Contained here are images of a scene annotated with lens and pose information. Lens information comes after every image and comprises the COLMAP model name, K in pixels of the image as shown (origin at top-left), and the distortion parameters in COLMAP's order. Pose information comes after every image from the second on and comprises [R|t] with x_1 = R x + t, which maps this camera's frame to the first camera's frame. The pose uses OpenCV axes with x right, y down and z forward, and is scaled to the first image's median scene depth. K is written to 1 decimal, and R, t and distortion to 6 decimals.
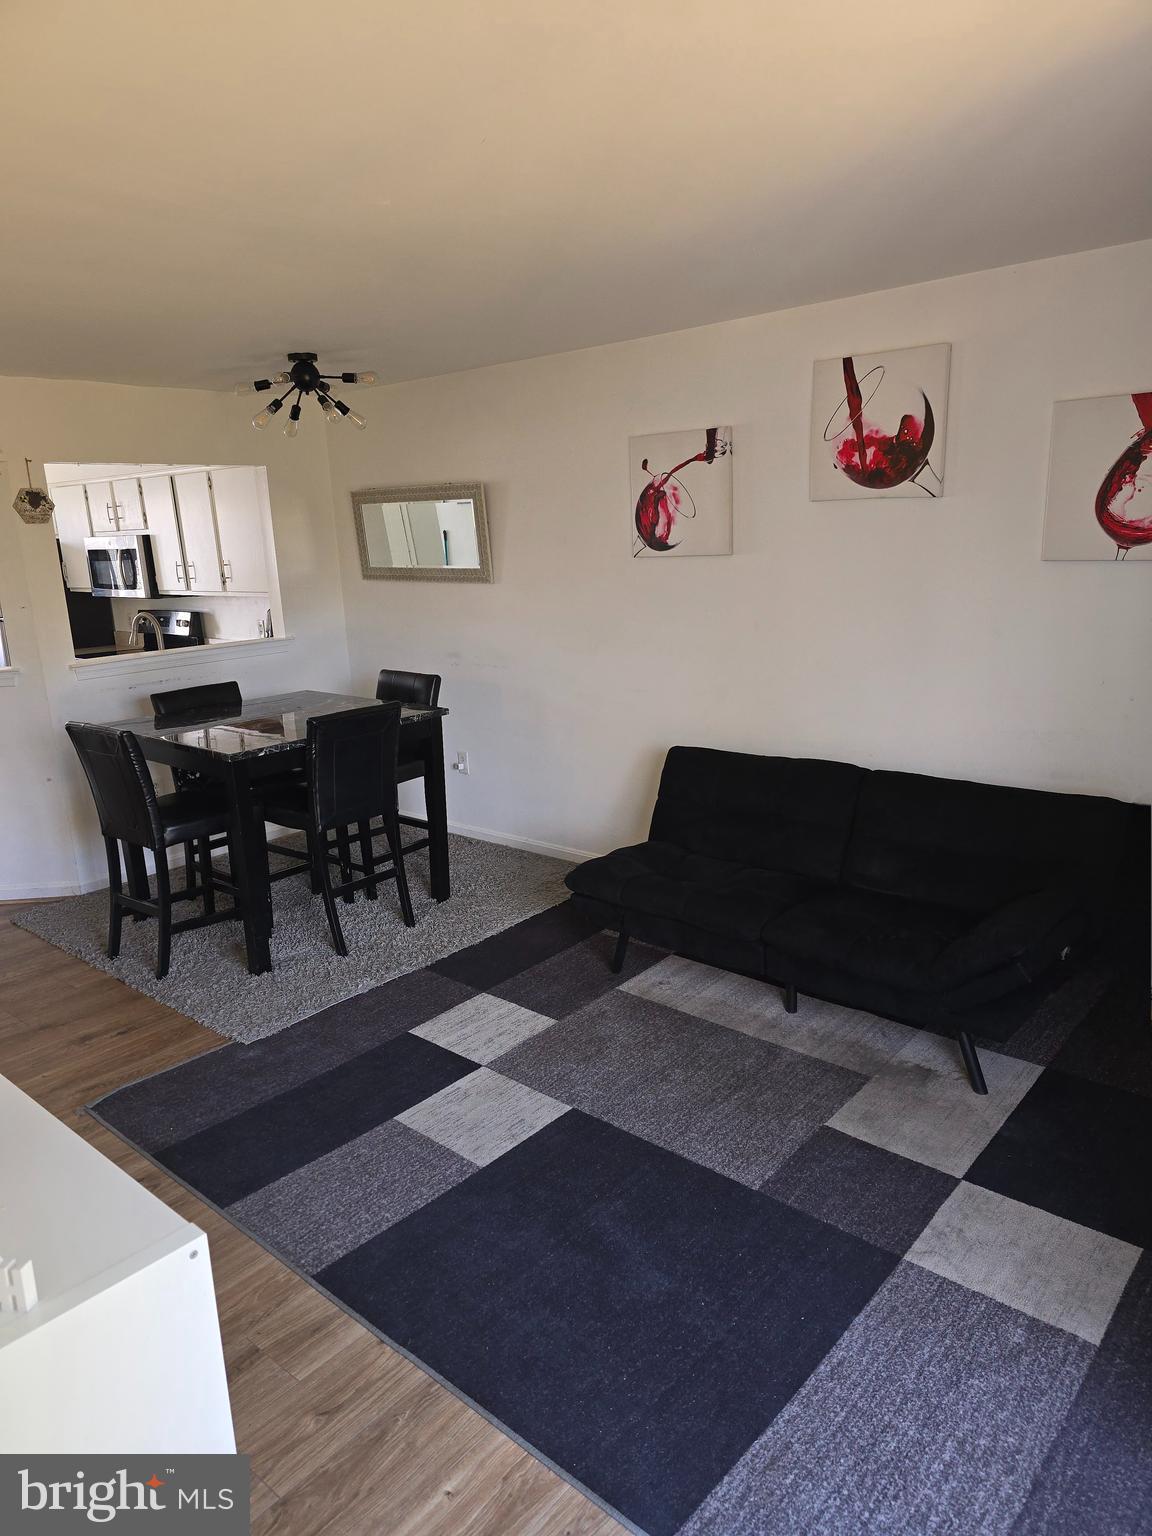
lens RADIAL K [[1032.6, 0, 584.9], [0, 1032.6, 789.3], [0, 0, 1]] dist [0.085770, -0.083691]
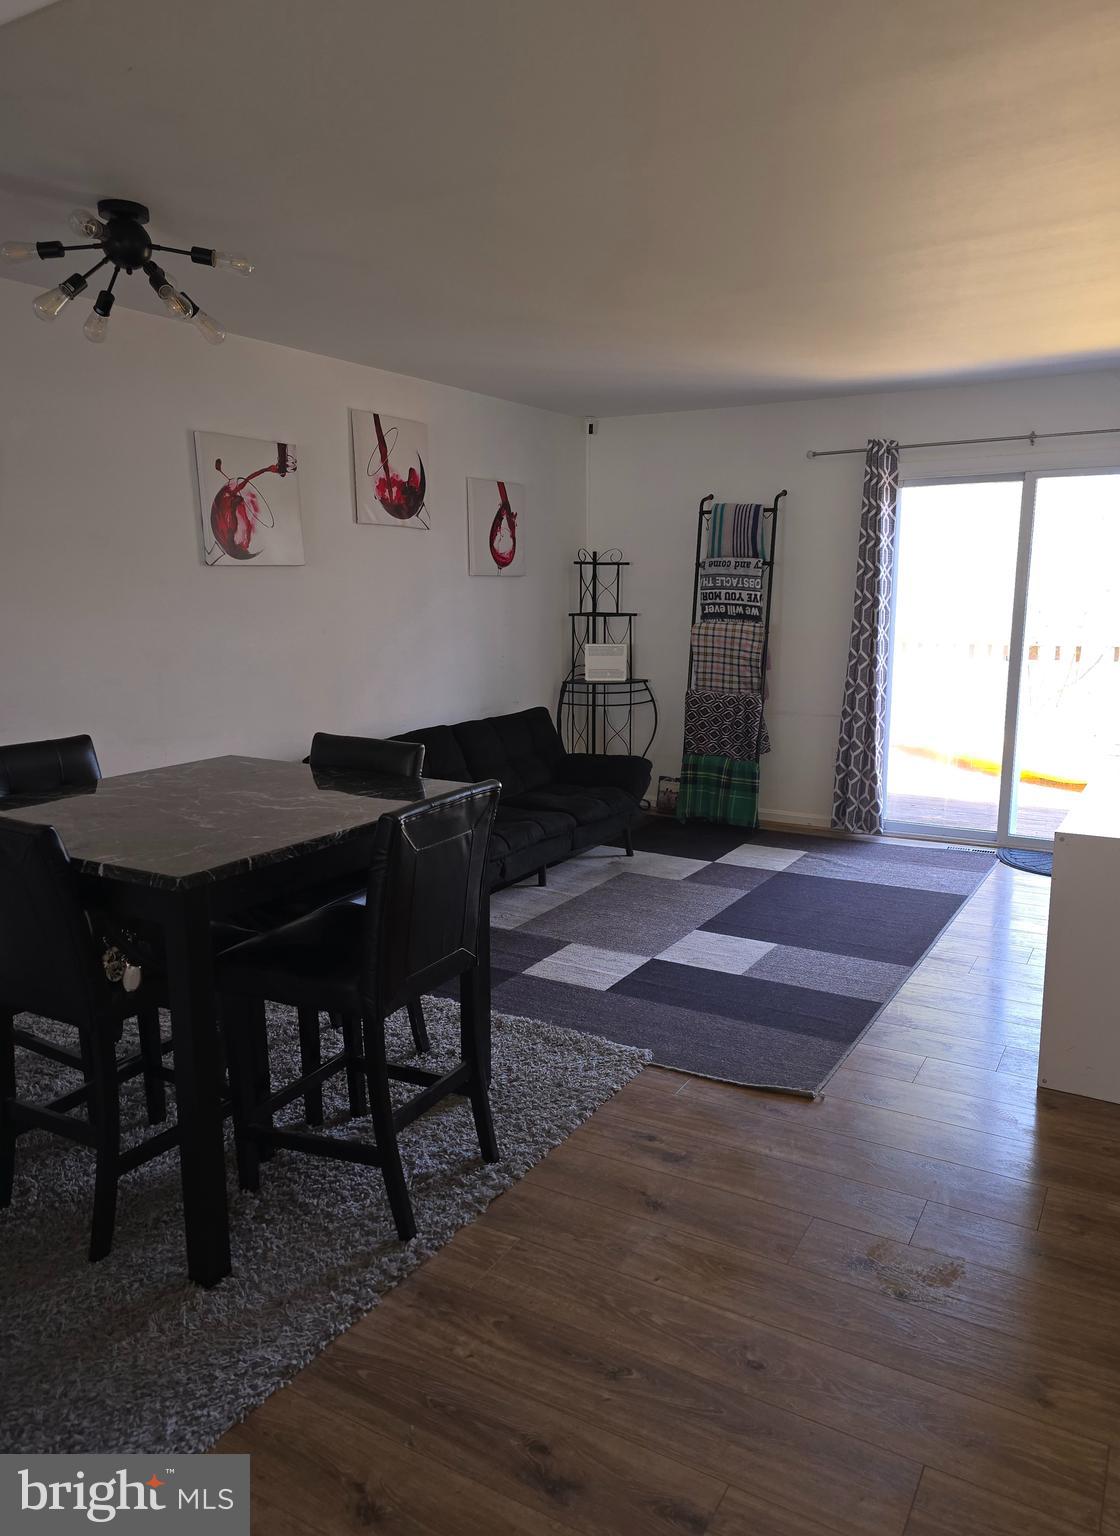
lens RADIAL K [[1068.0, 0, 562.2], [0, 1068.0, 833.5], [0, 0, 1]] dist [0.001183, 0.000718]
pose [[-0.188499, -0.183719, 0.964736, -1.123683], [0.260857, 0.937692, 0.229537, -0.168184], [-0.946796, 0.294926, -0.128830, 1.081778]]
